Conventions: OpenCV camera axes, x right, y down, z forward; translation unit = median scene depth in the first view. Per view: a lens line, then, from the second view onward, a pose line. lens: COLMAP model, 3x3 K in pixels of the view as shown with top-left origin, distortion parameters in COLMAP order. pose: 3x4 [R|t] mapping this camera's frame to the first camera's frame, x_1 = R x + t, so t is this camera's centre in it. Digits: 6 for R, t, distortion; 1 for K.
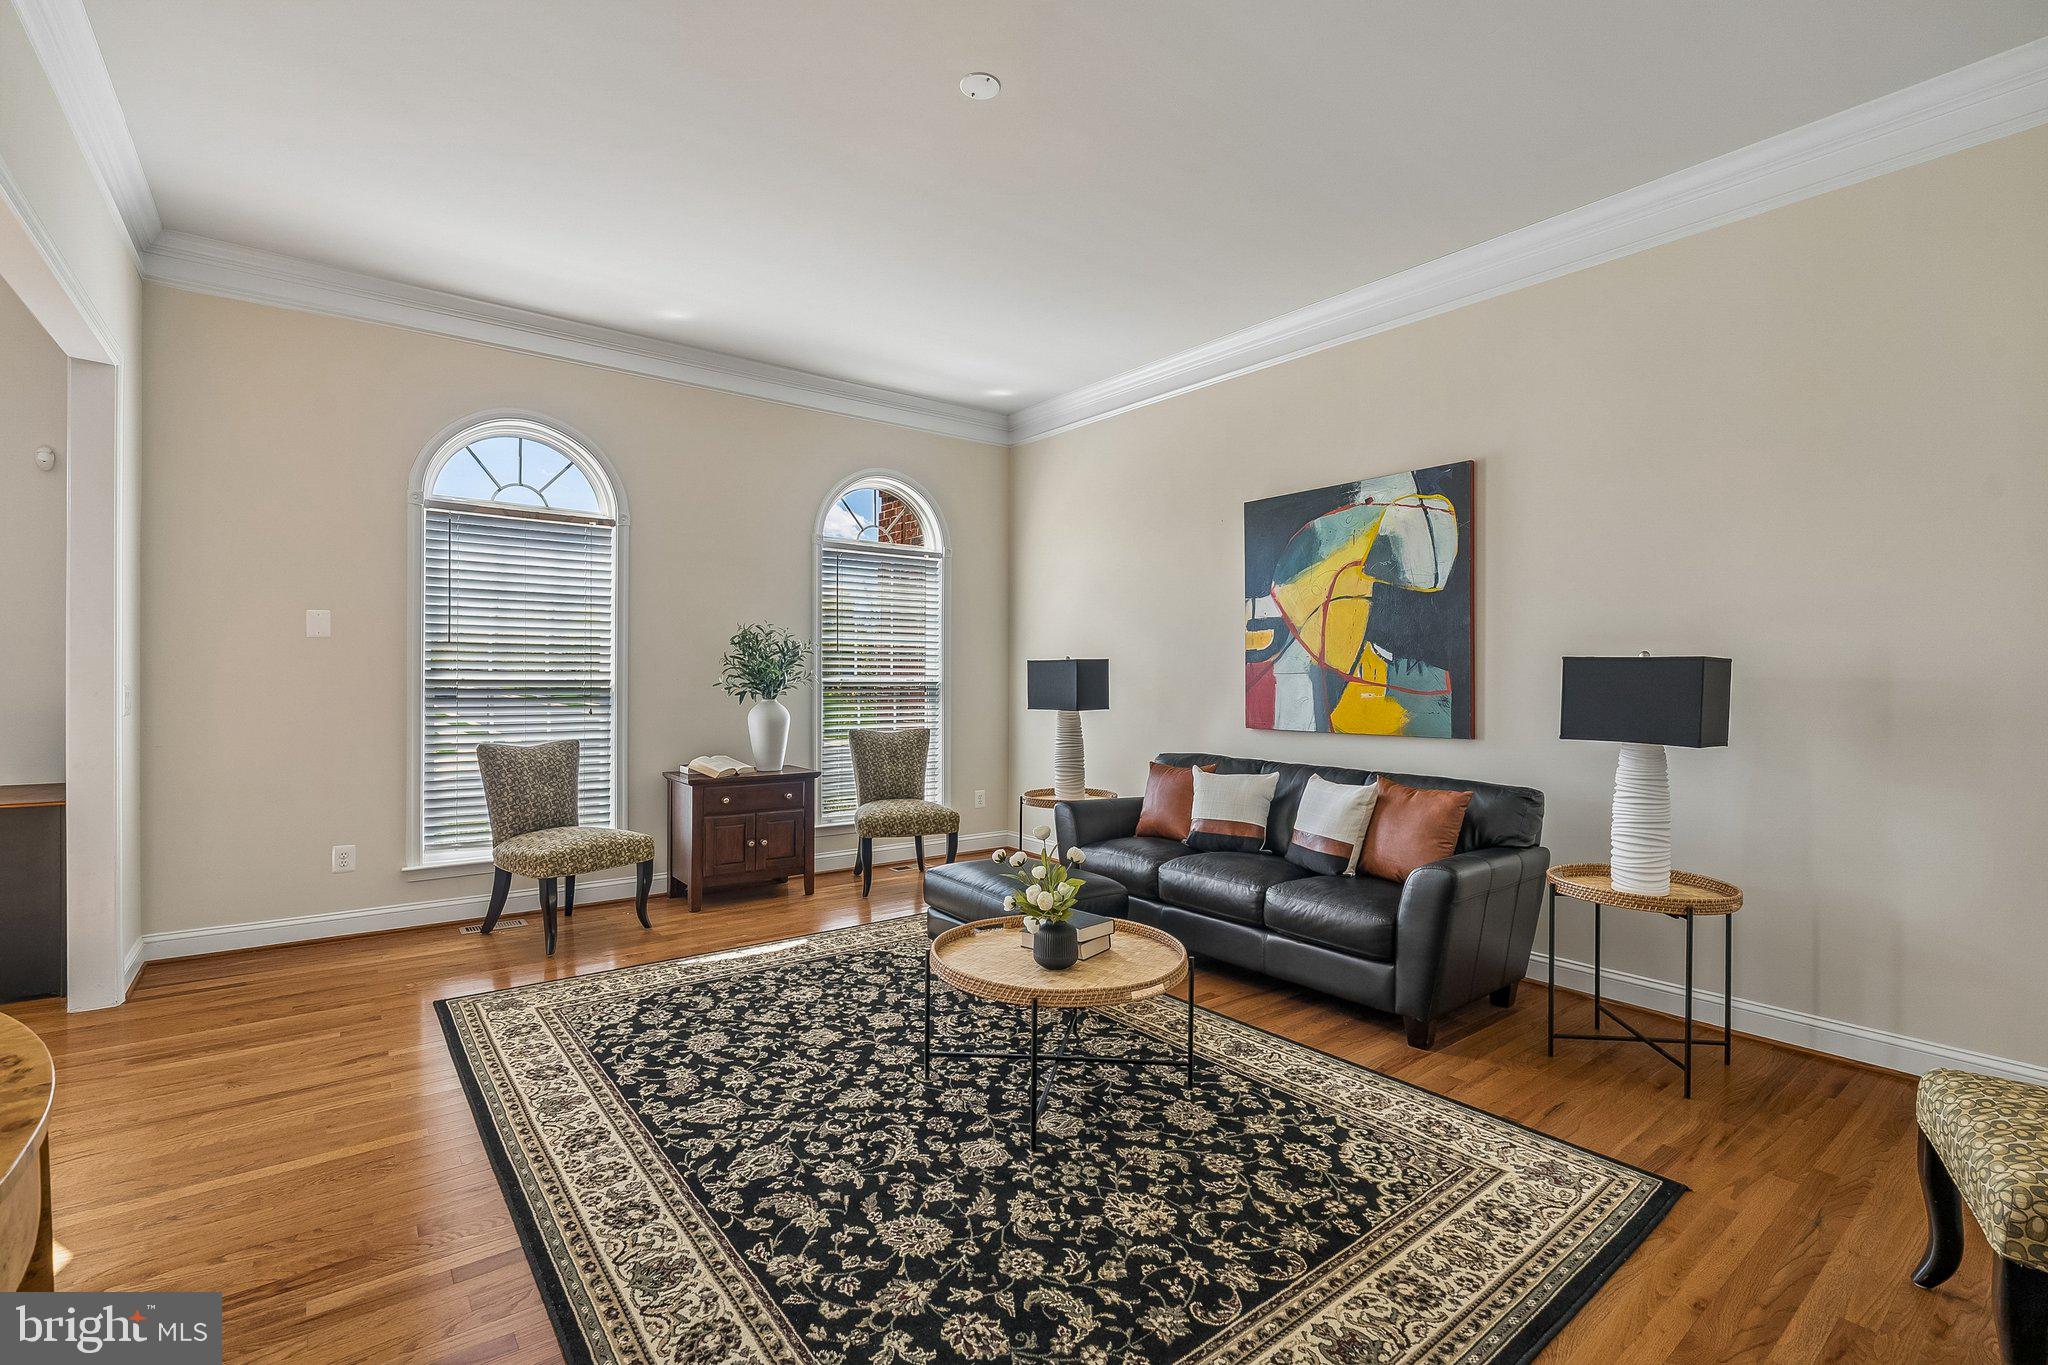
lens RADIAL K [[912.4, 0, 1024.0], [0, 912.4, 682.5], [0, 0, 1]] dist [-0.012460, 0.000100]
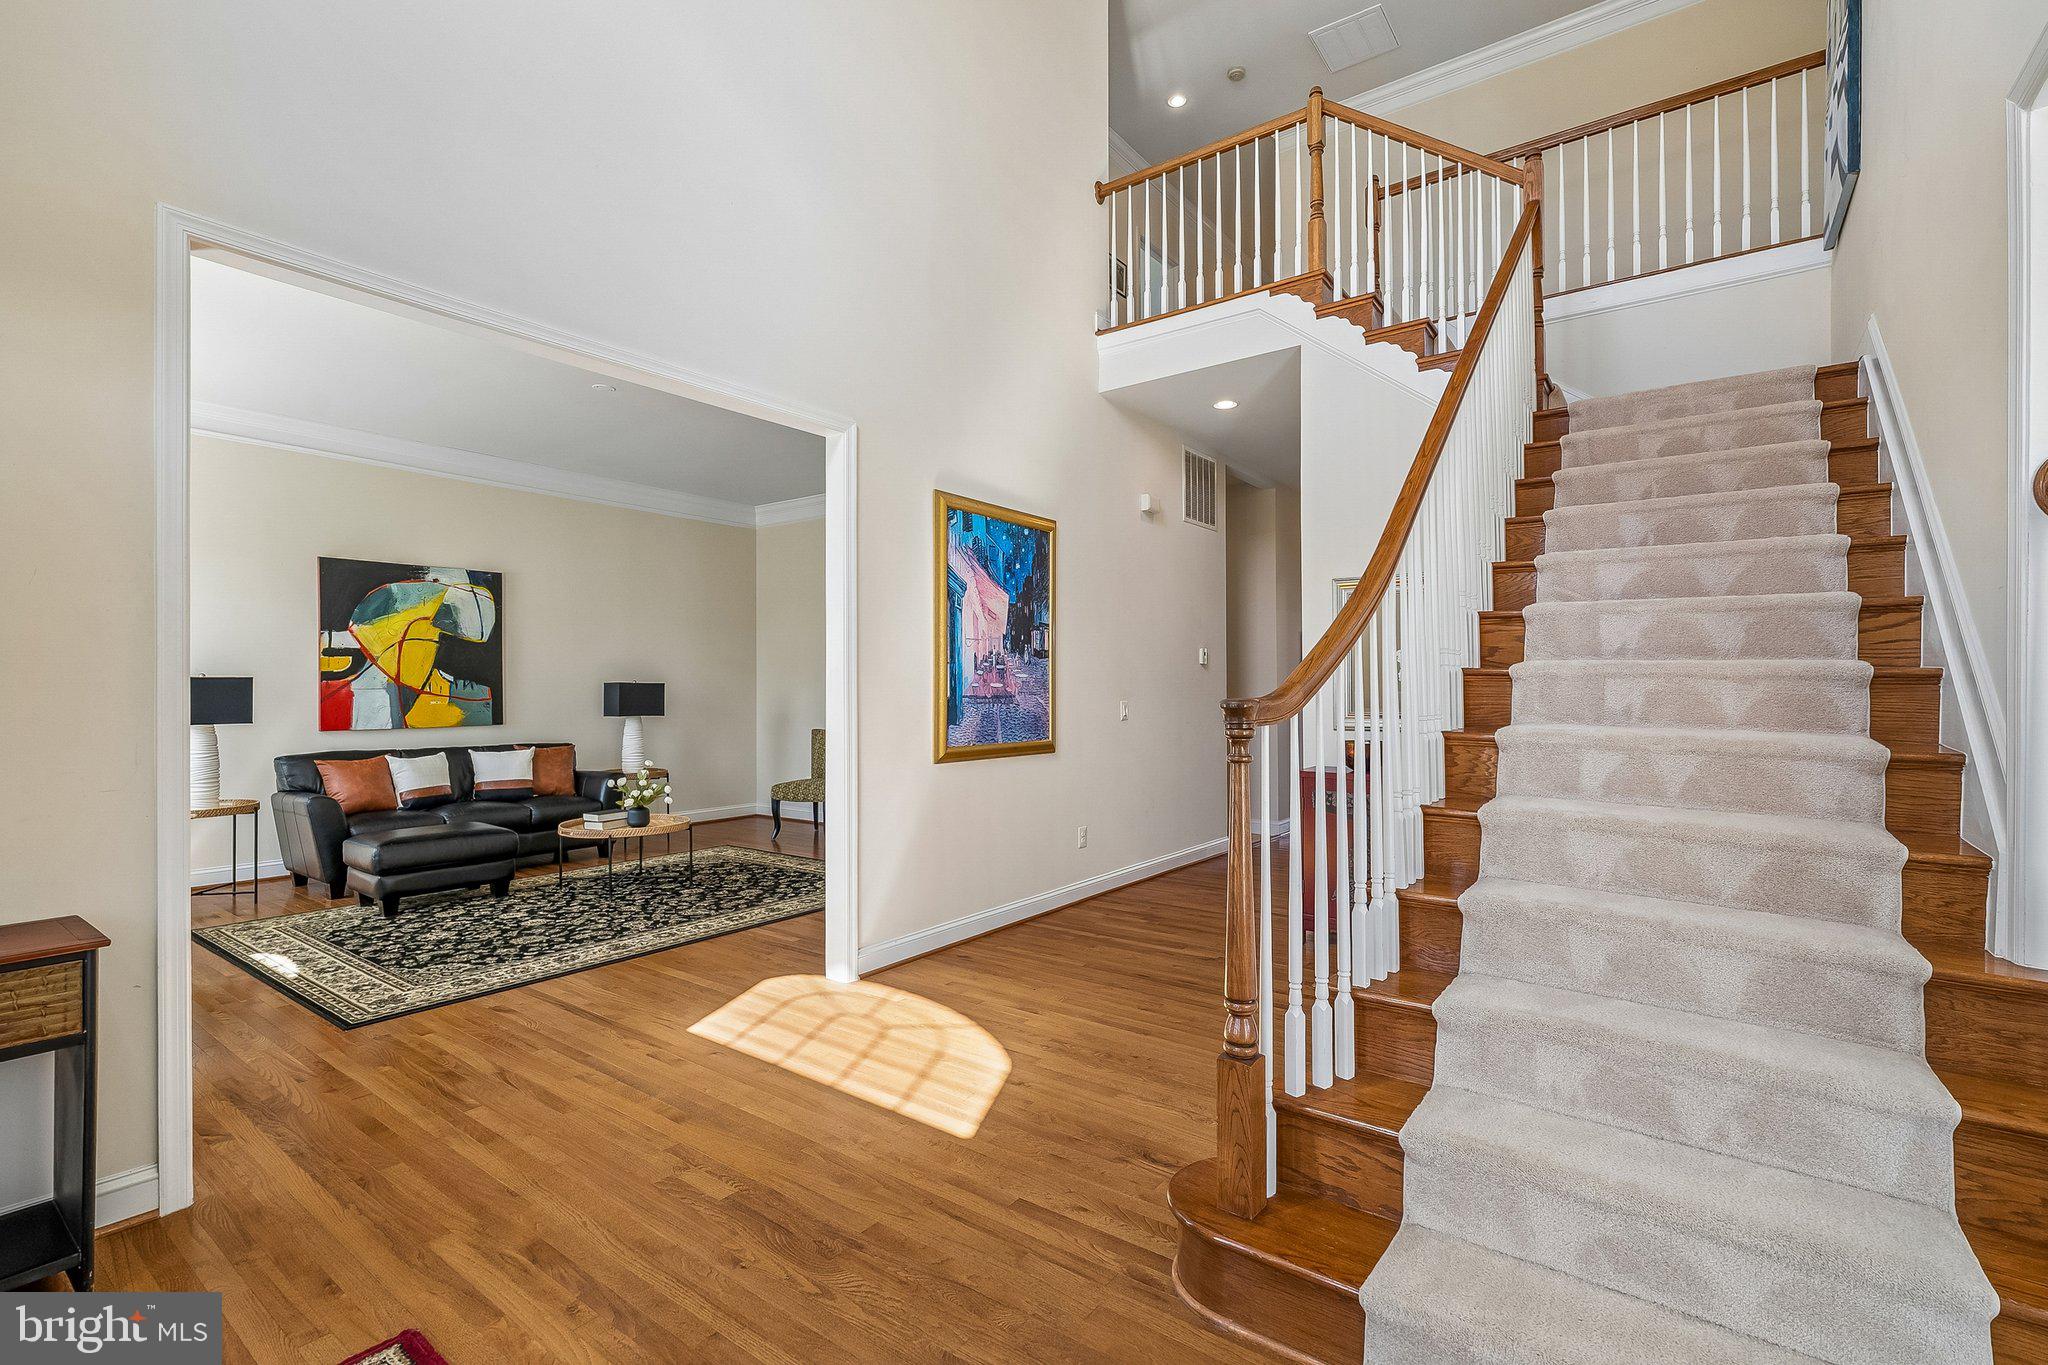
lens RADIAL K [[913.8, 0, 1023.2], [0, 913.8, 689.2], [0, 0, 1]] dist [-0.012888, 0.000269]
pose [[-0.272836, -0.005315, 0.962046, -1.882145], [0.006262, 0.999954, 0.007300, -0.019207], [-0.962040, 0.008016, -0.272790, 0.587200]]
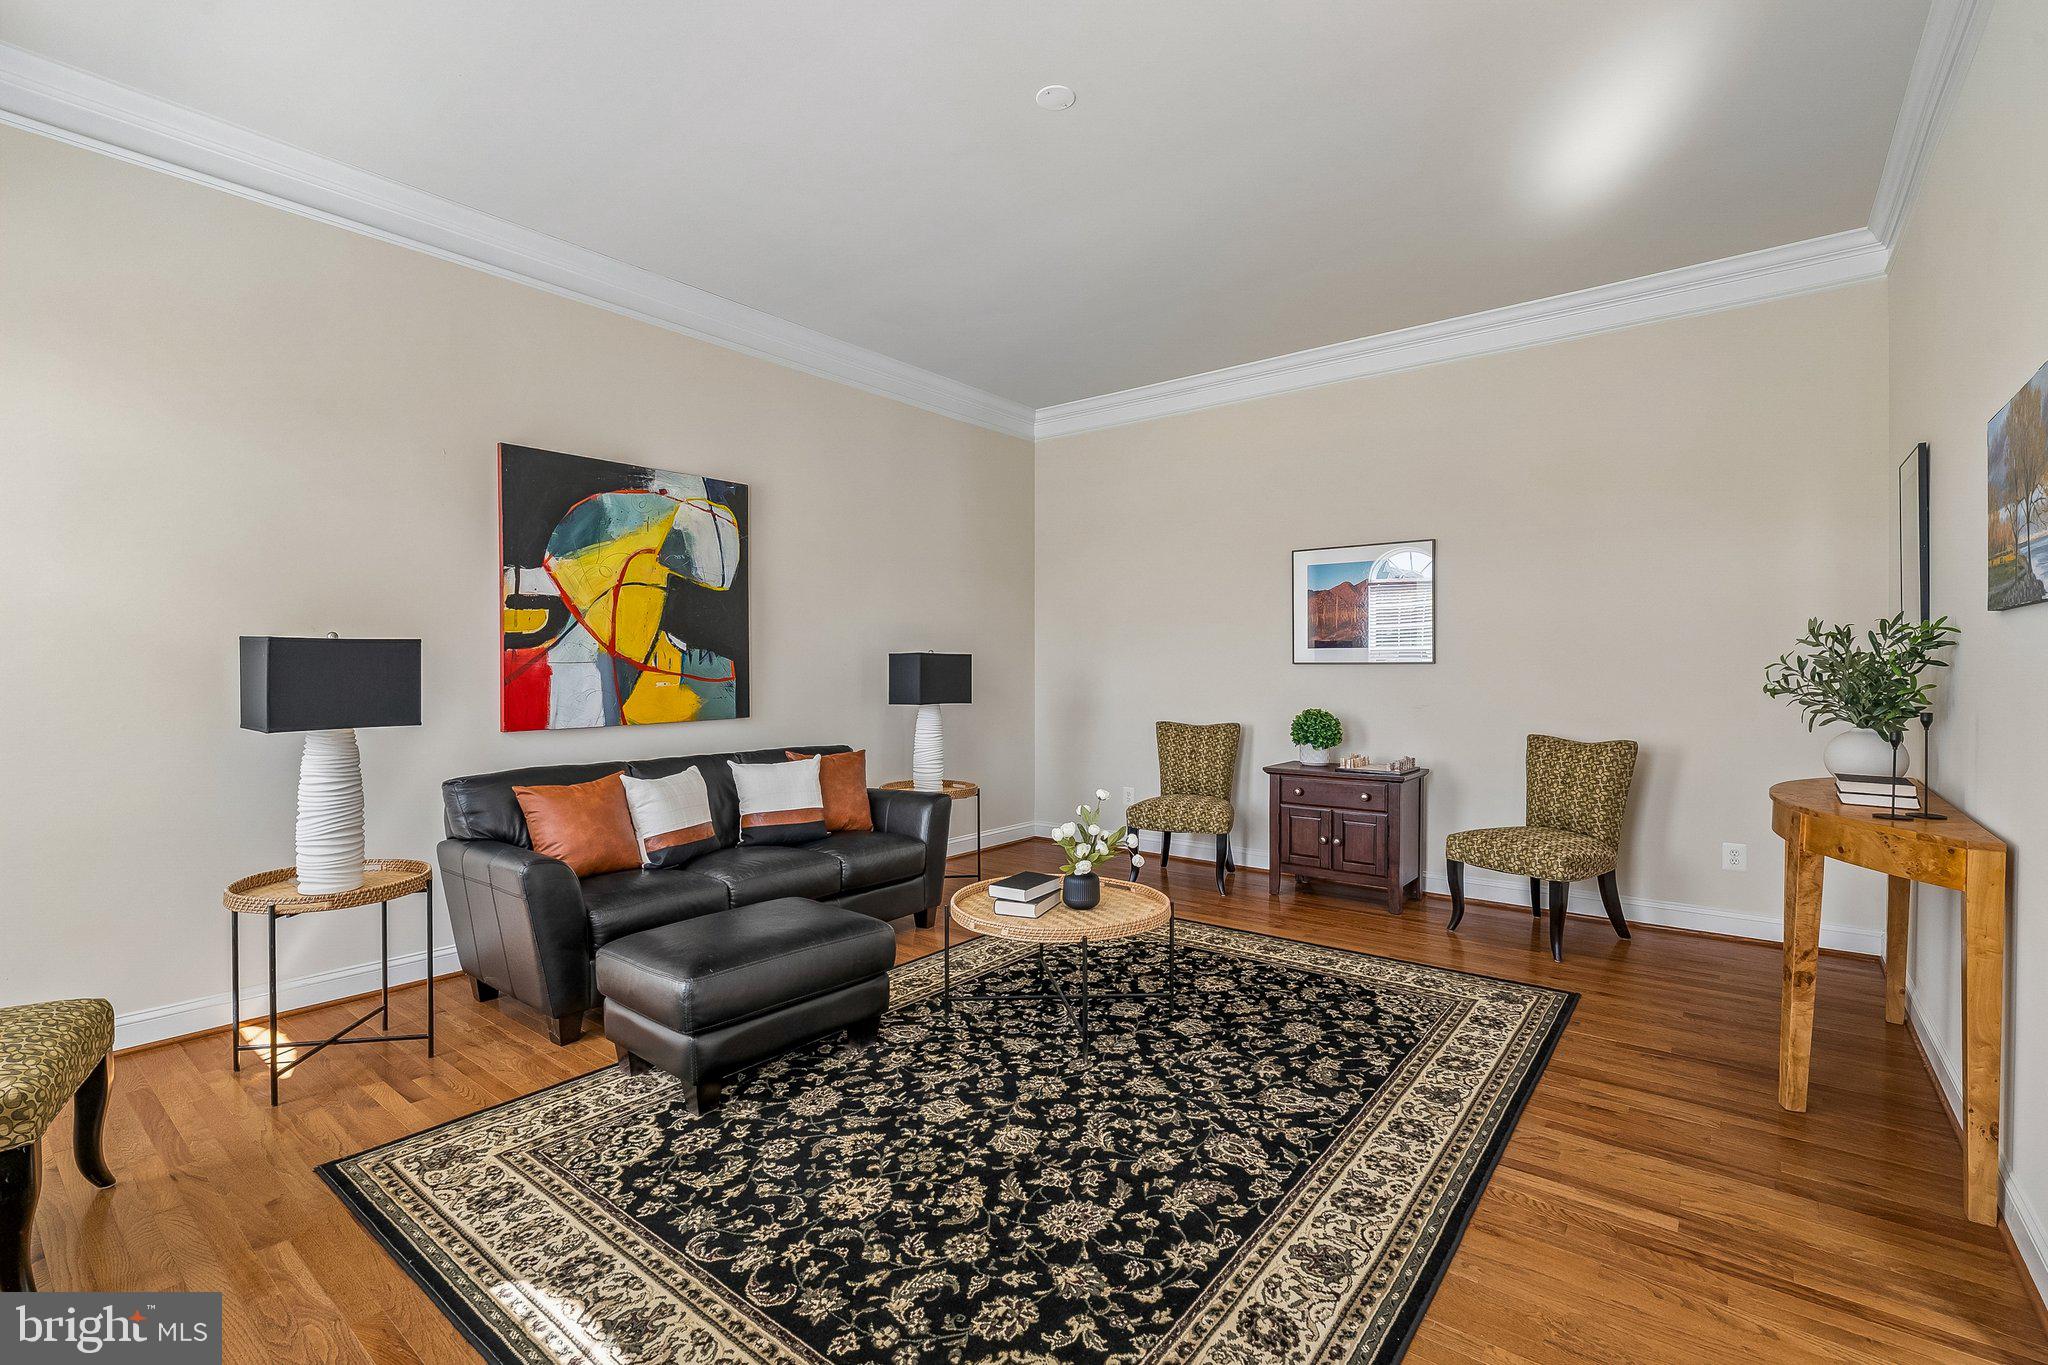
lens RADIAL K [[916.0, 0, 1016.5], [0, 916.0, 679.2], [0, 0, 1]] dist [-0.012523, 0.000520]
pose [[-0.230935, -0.020746, 0.972748, -0.924344], [0.004692, 0.999737, 0.022436, -0.016503], [-0.972958, 0.009745, -0.230777, 1.123052]]
